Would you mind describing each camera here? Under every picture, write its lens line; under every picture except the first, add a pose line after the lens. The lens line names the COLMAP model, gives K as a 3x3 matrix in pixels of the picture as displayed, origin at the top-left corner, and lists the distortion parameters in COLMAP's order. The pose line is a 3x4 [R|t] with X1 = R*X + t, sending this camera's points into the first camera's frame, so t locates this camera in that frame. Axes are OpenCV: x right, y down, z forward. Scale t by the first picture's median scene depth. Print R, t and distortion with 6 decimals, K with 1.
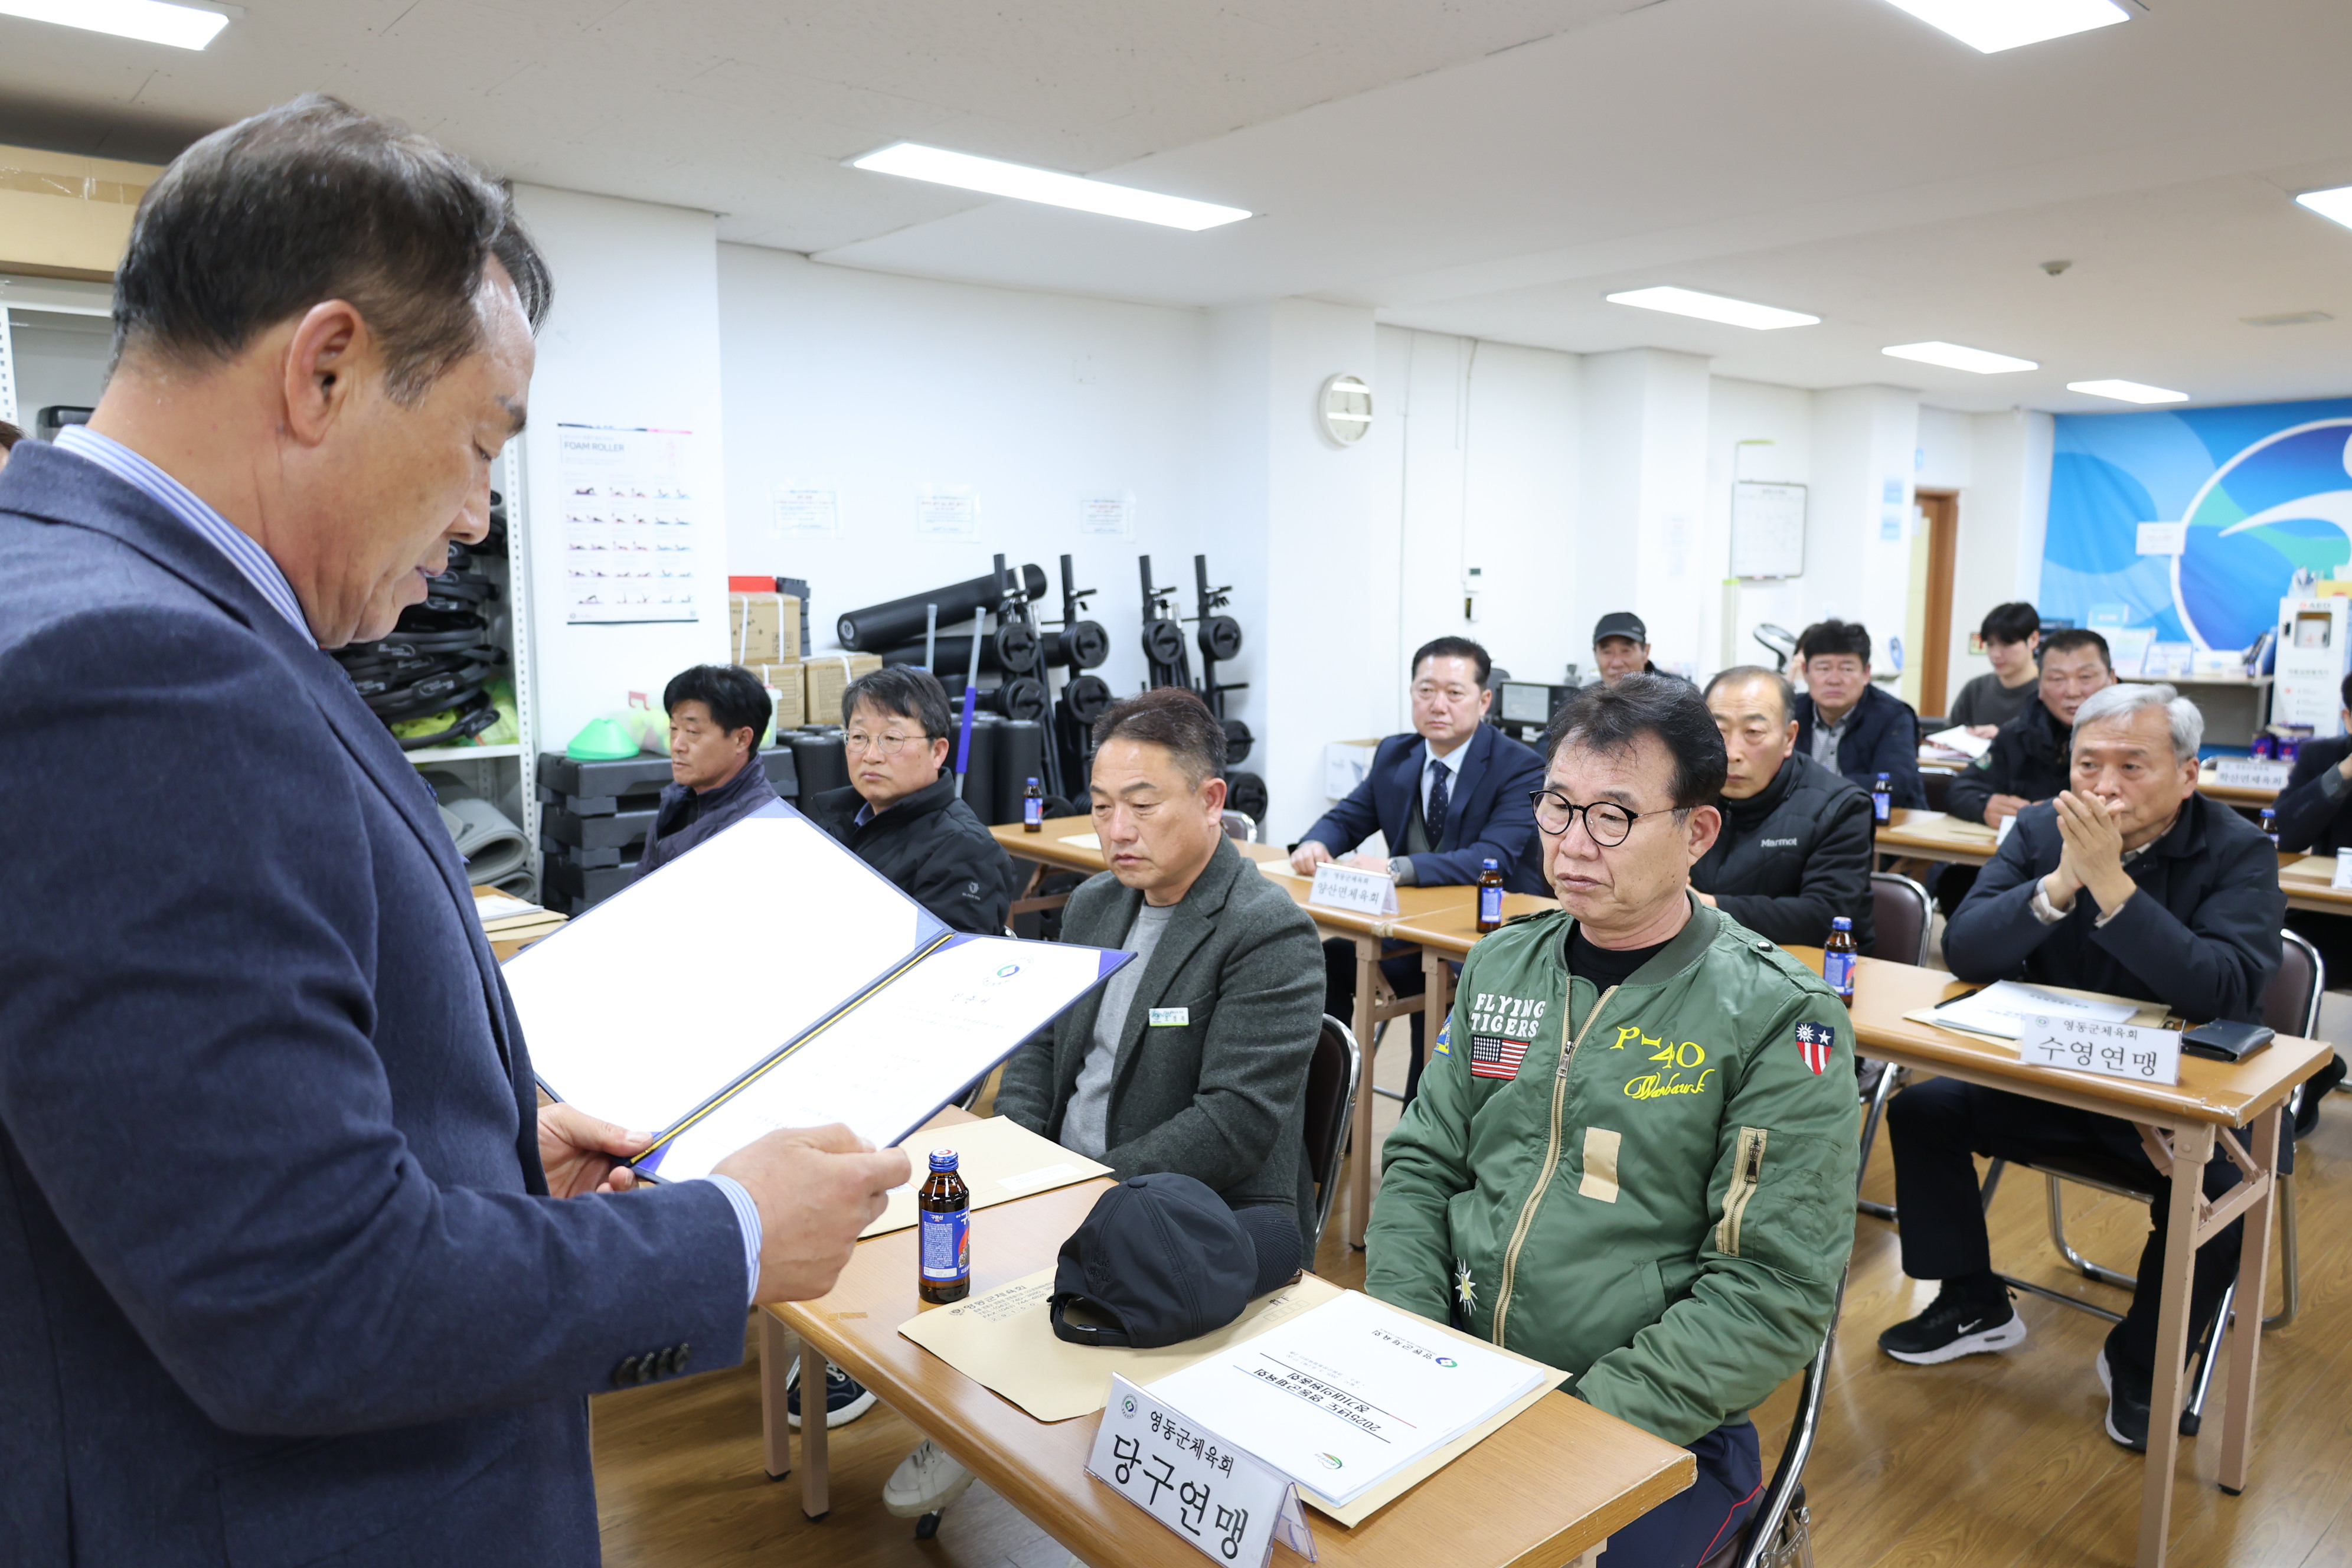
lens RADIAL K [[1578.6, 0, 1174.9], [0, 1578.6, 771.8], [0, 0, 1]] dist [-0.014936, 0.001166]
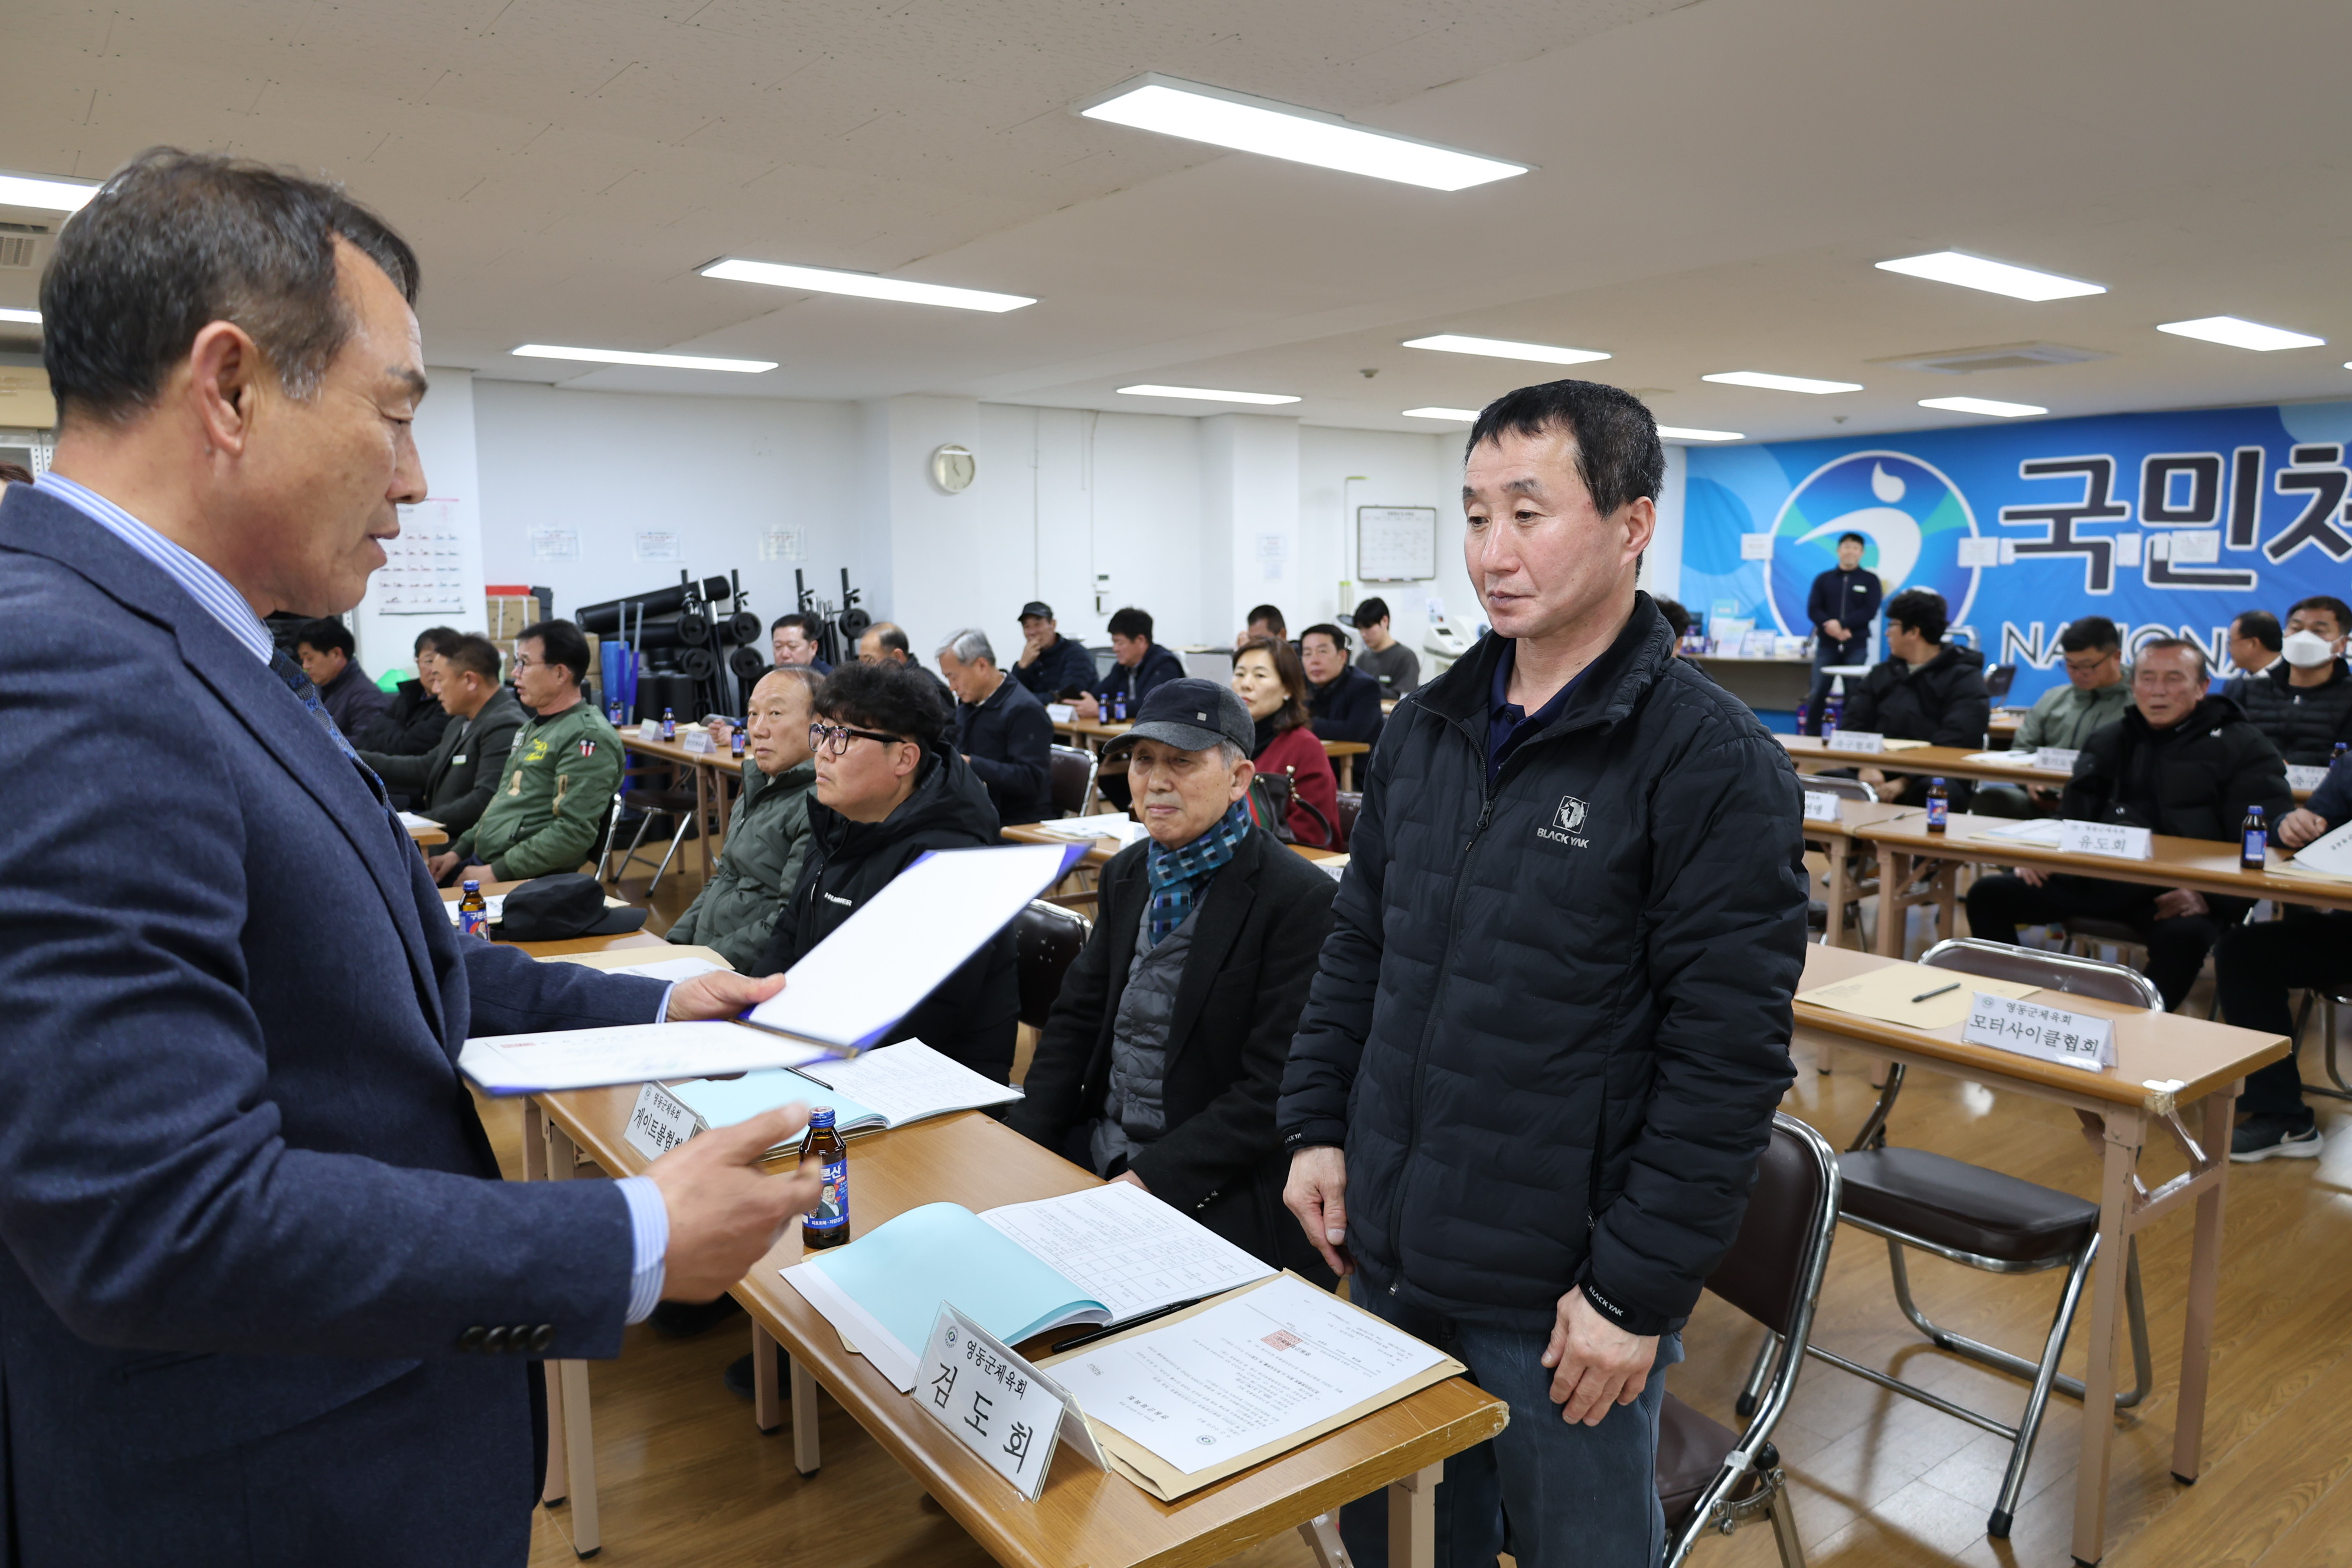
lens RADIAL K [[1578.6, 0, 1187.3], [0, 1578.6, 794.2], [0, 0, 1]] dist [-0.014936, 0.001166]
pose [[0.998733, 0.001415, -0.050304, 0.268050], [-0.000809, 0.999927, 0.012060, 0.036861], [0.050317, -0.012004, 0.998661, -0.305539]]
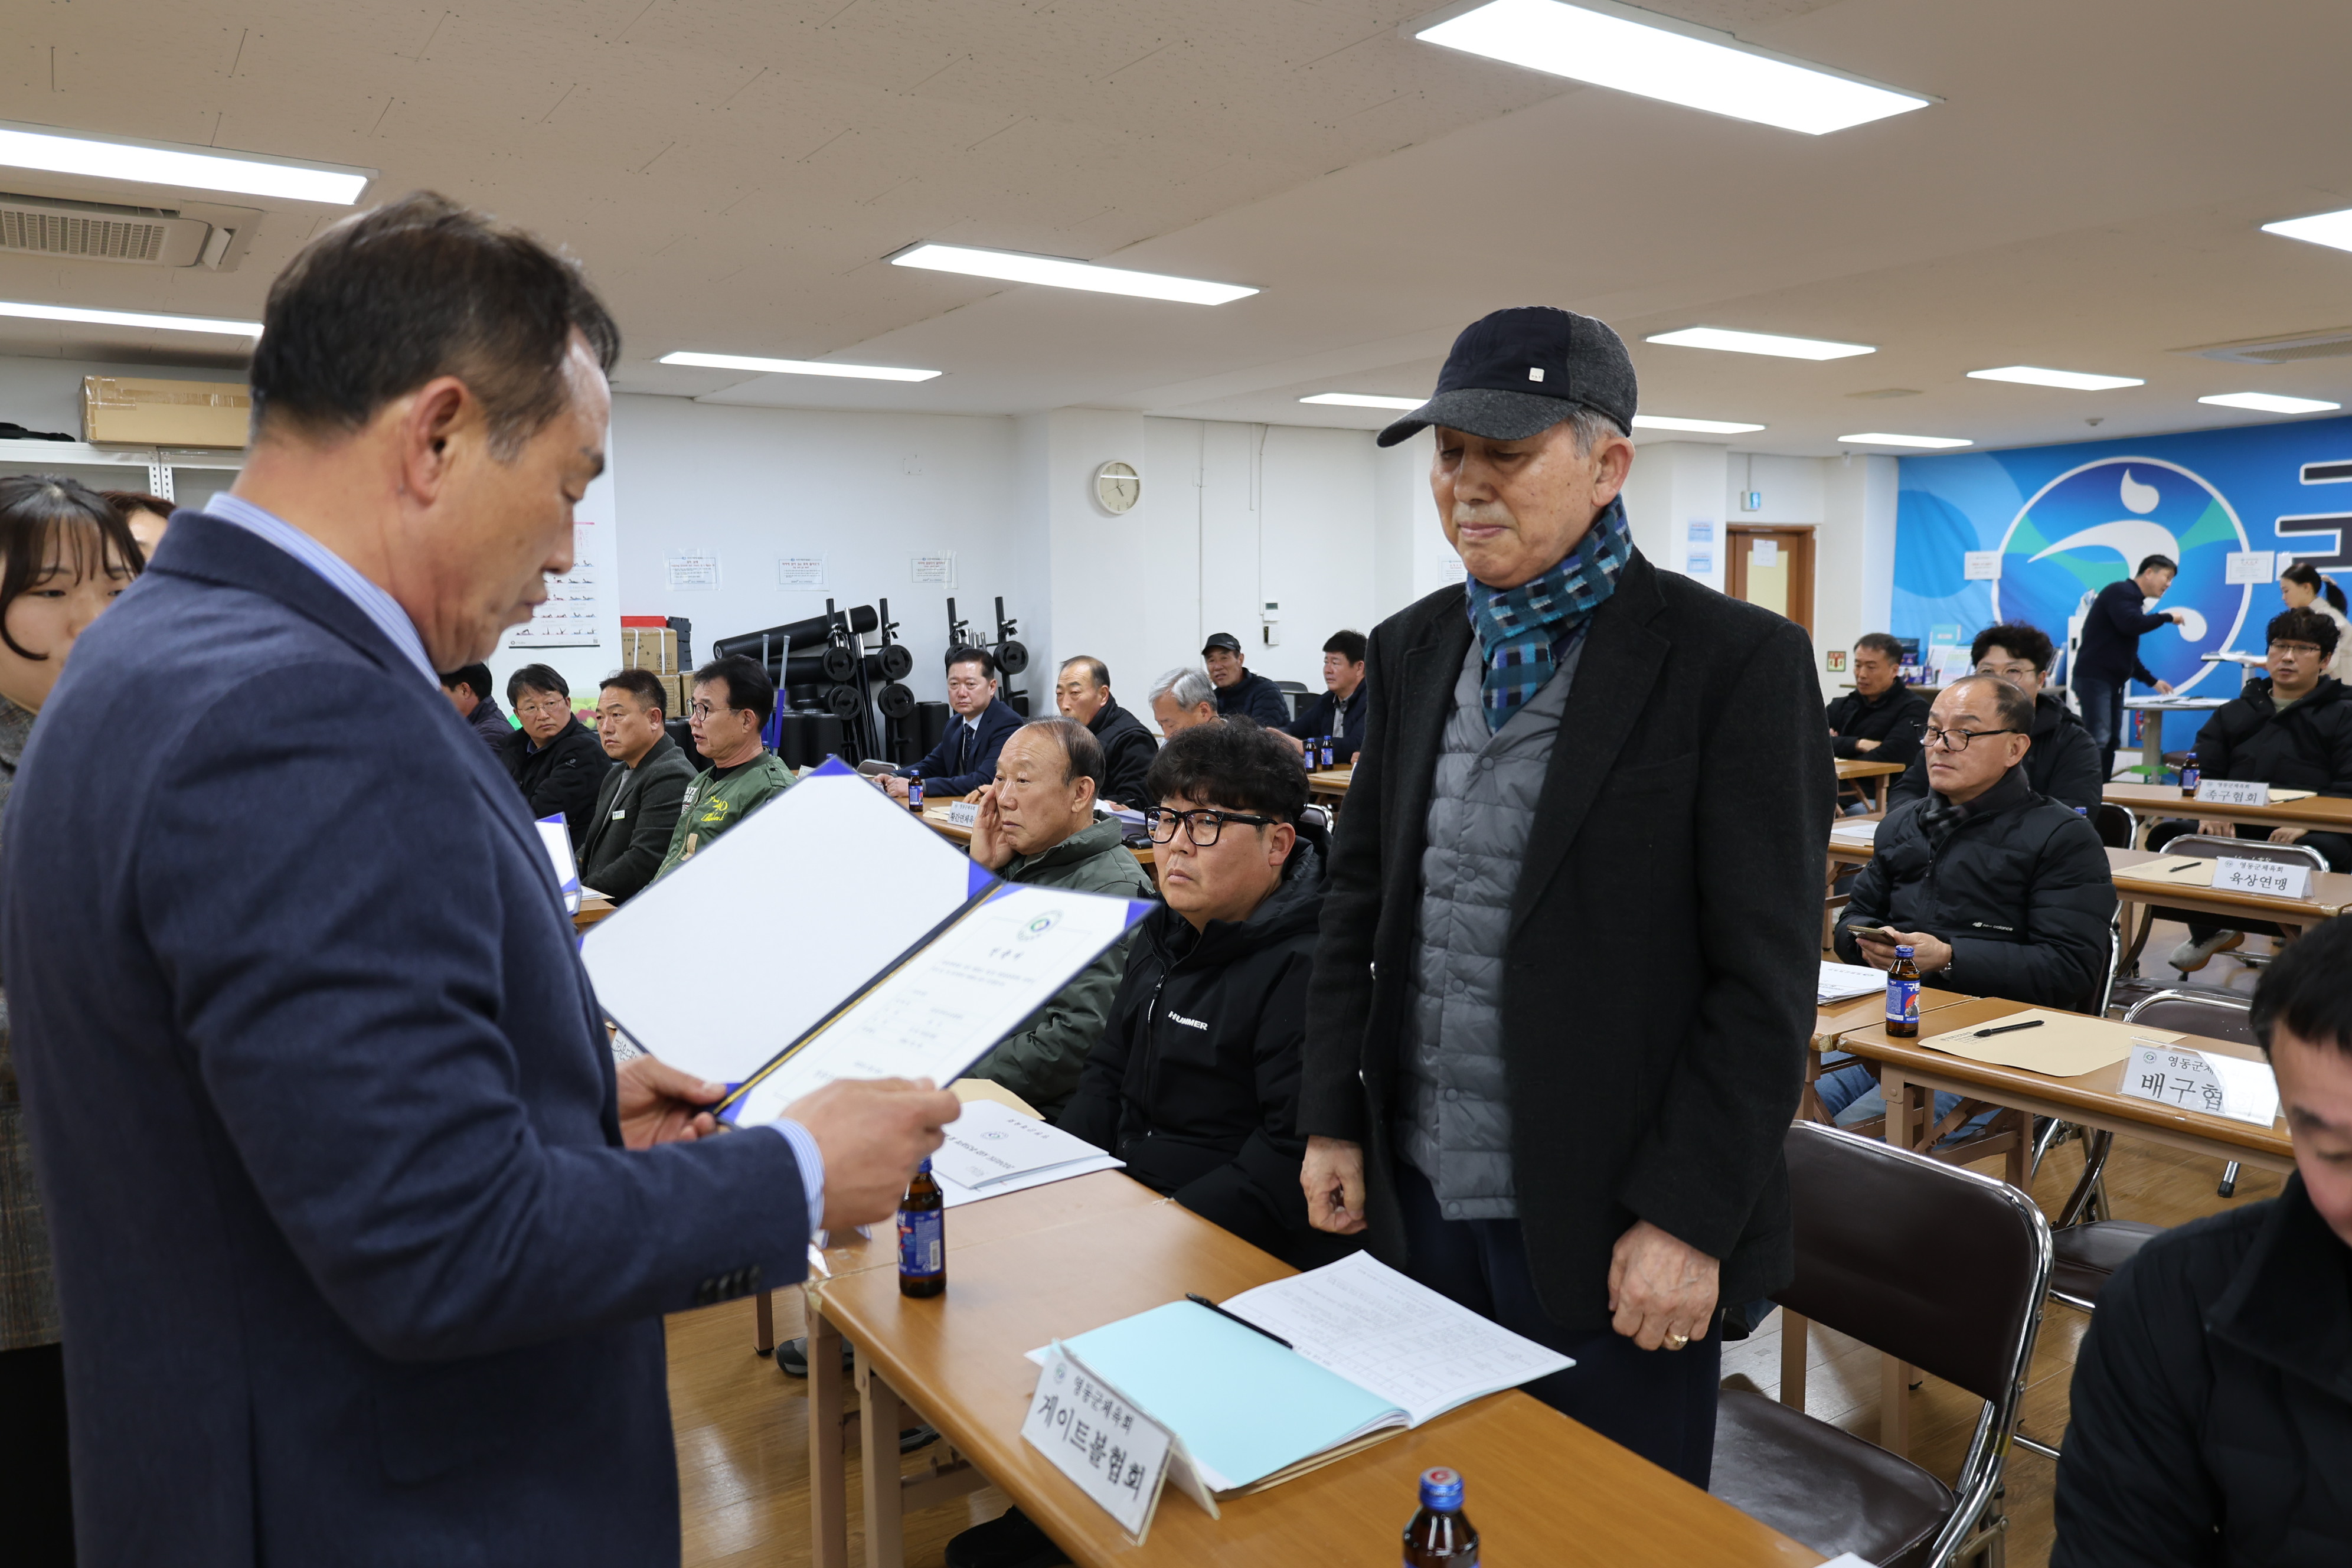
lens RADIAL K [[1578.6, 0, 1142.5], [0, 1578.6, 768.1], [0, 0, 1]] dist [-0.014936, 0.001166]
pose [[0.993908, -0.002007, -0.110199, 0.180447], [-0.000332, 0.999775, -0.021205, 0.024109], [0.110217, 0.021113, 0.993683, -0.209473]]
